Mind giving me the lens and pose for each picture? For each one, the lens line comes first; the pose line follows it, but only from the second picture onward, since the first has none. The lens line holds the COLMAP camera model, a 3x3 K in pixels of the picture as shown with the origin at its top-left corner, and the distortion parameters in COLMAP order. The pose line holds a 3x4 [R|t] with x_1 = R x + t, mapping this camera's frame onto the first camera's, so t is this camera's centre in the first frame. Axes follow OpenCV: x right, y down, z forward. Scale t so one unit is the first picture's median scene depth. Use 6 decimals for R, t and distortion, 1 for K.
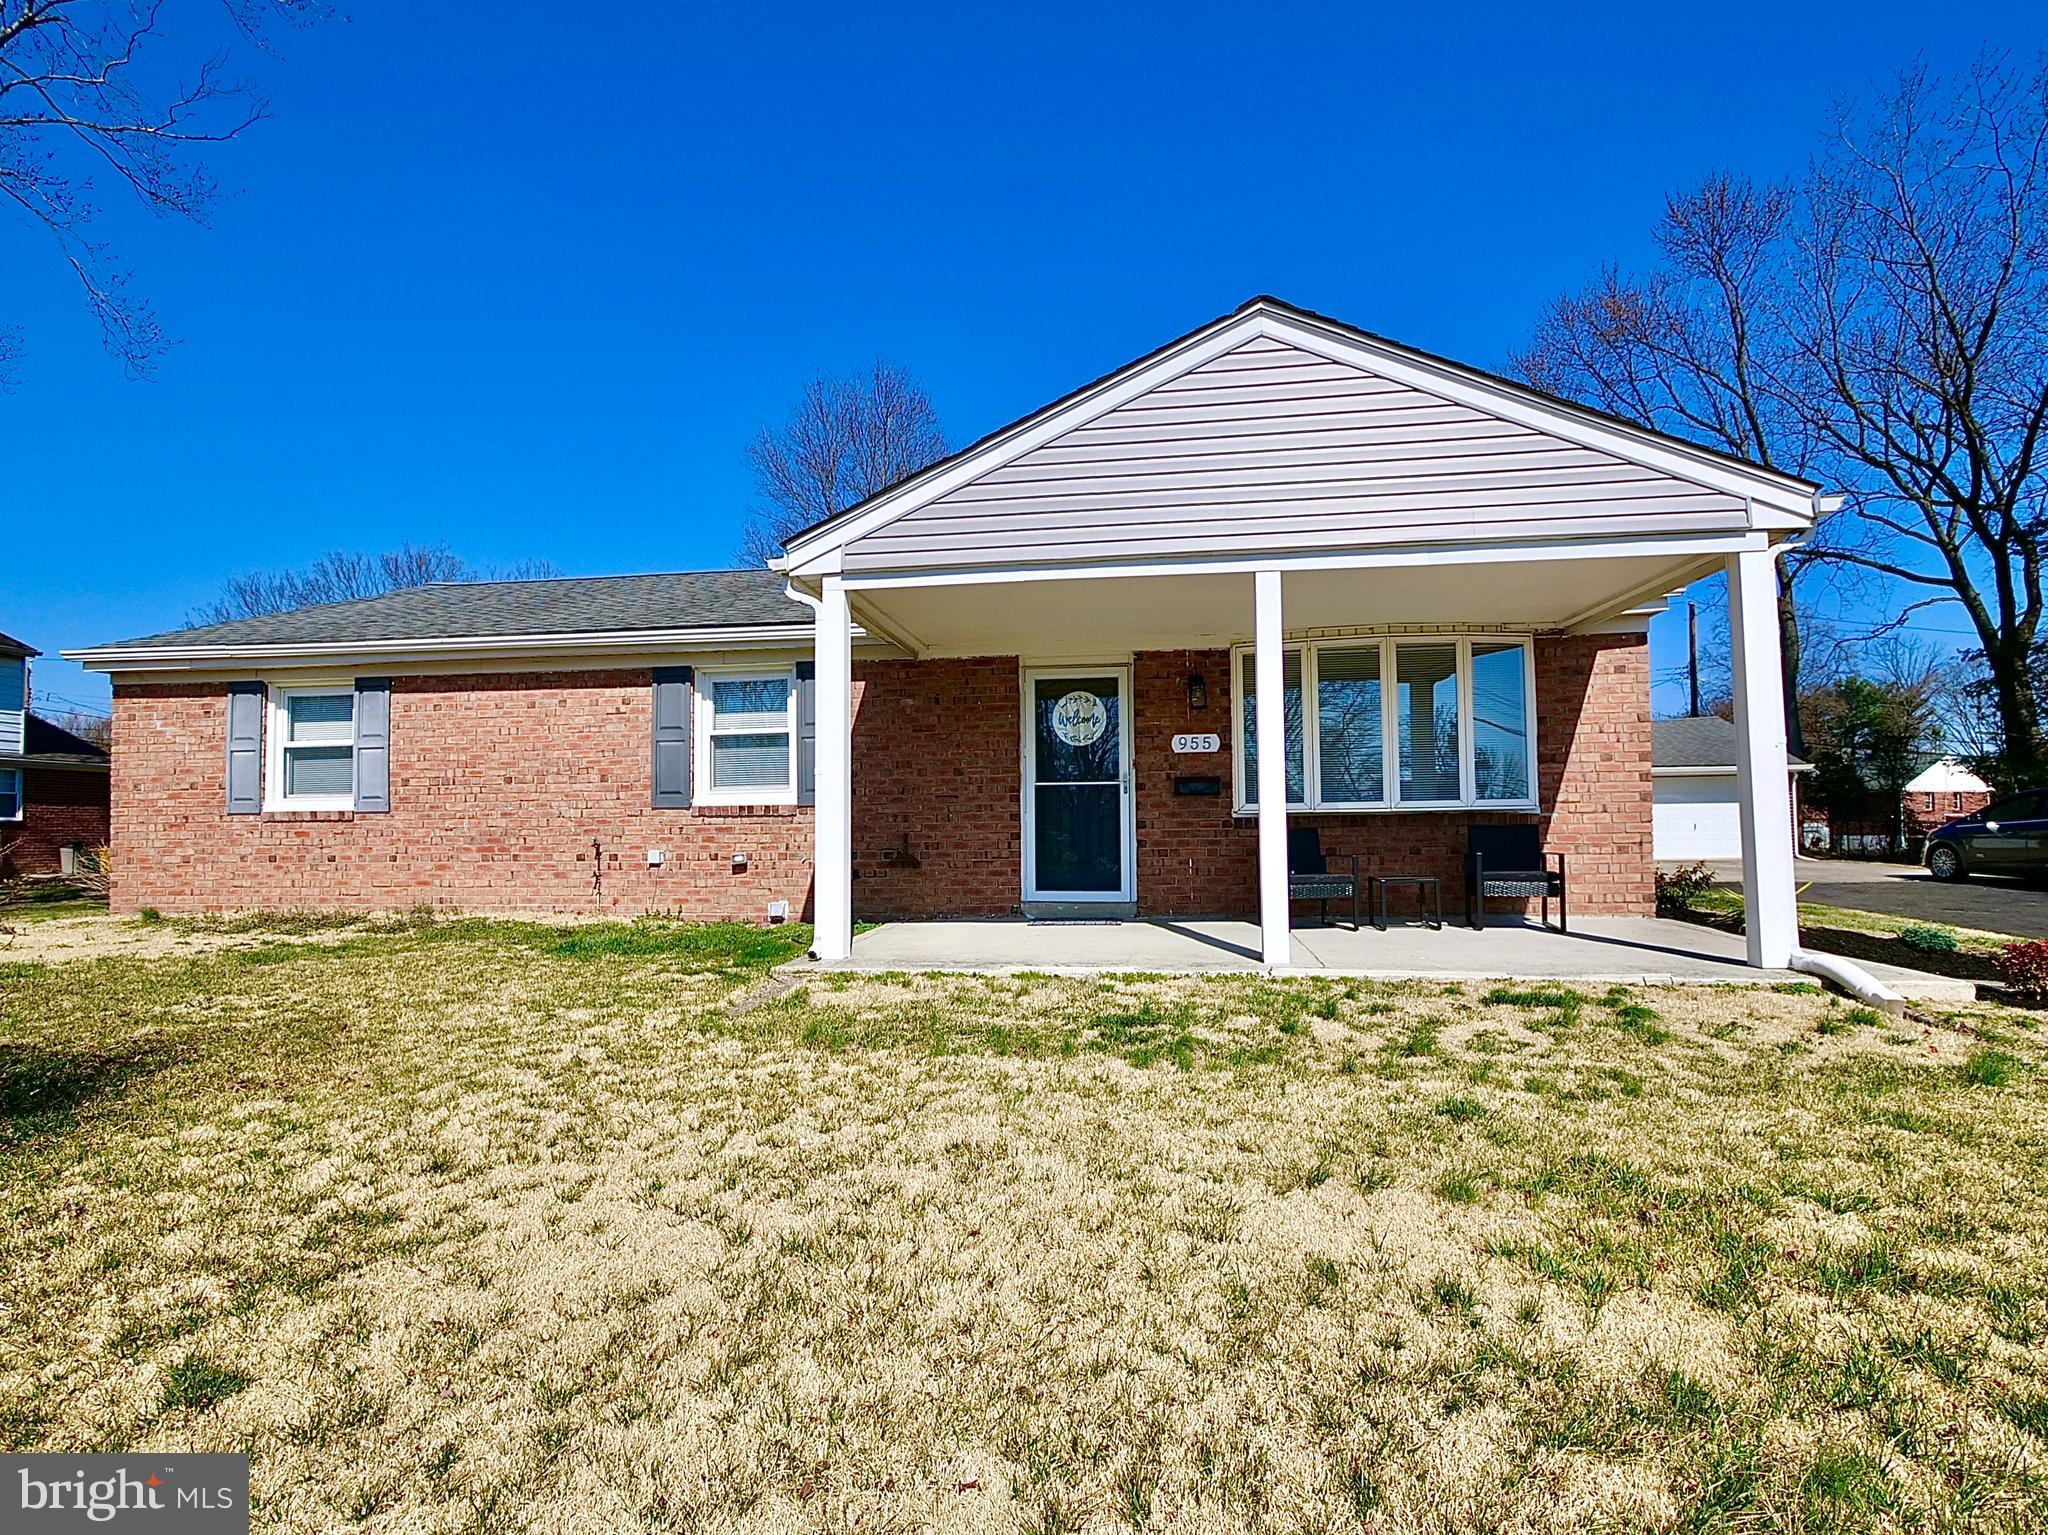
lens RADIAL K [[826.7, 0, 1024.0], [0, 826.7, 767.5], [0, 0, 1]] dist [-0.000290, 0.000009]
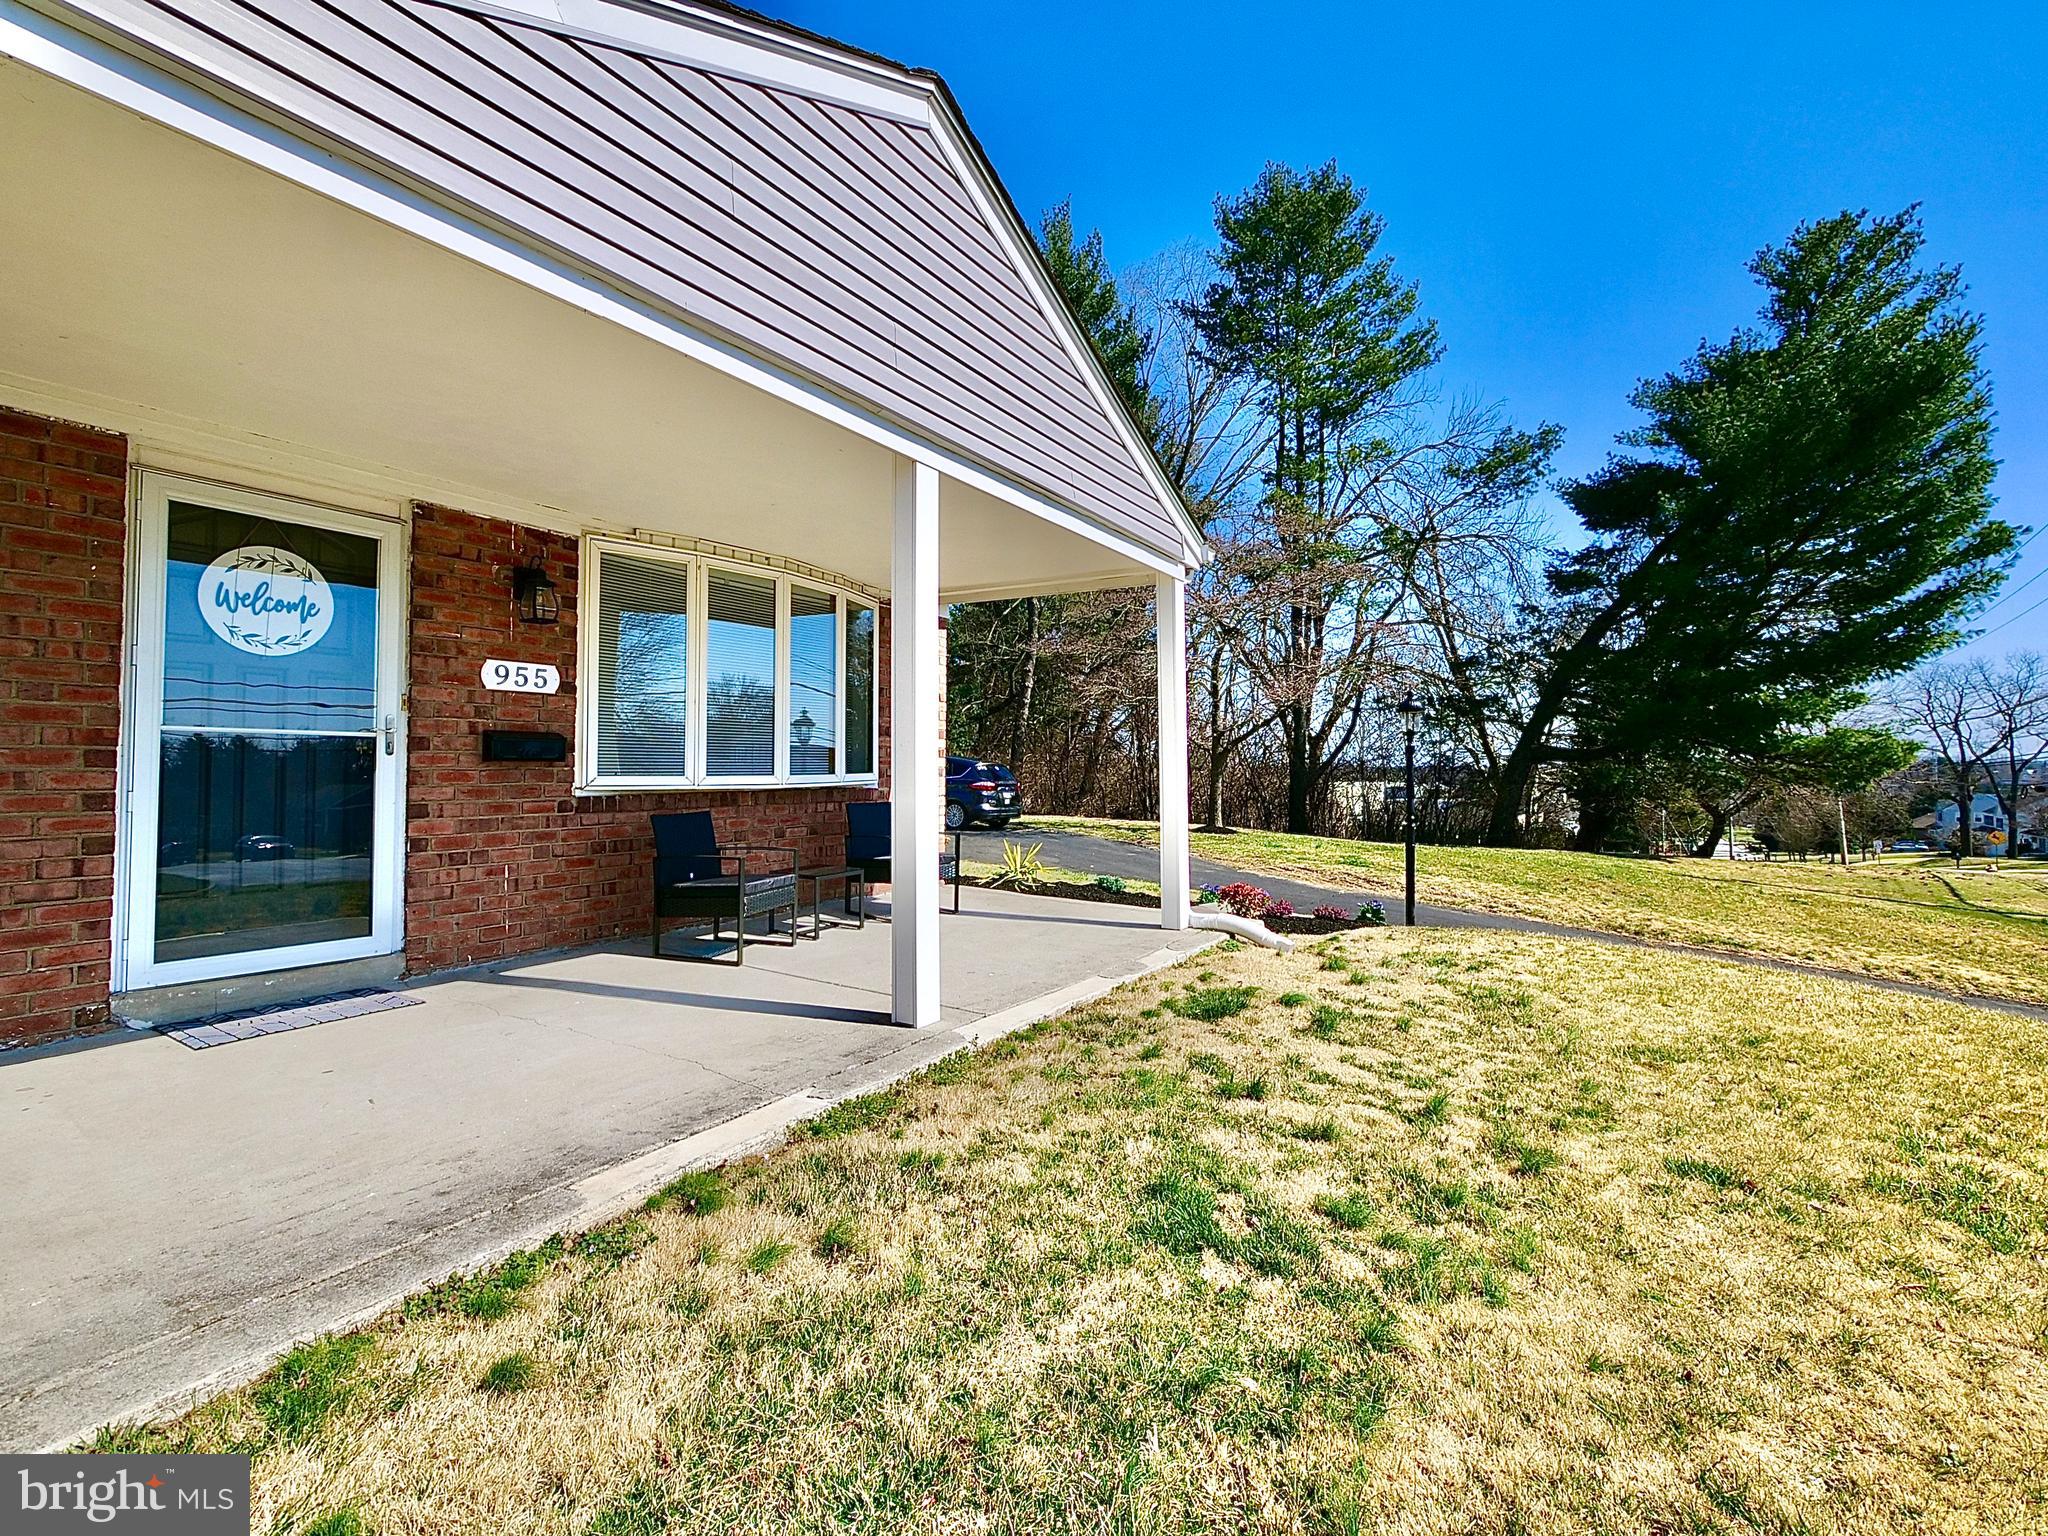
lens RADIAL K [[879.0, 0, 1022.1], [0, 879.0, 726.6], [0, 0, 1]] dist [-0.003424, -0.000341]
pose [[0.455004, 0.054822, 0.888800, -0.205218], [-0.068370, 0.997308, -0.026514, -0.000372], [-0.887861, -0.048703, 0.457527, 0.367659]]
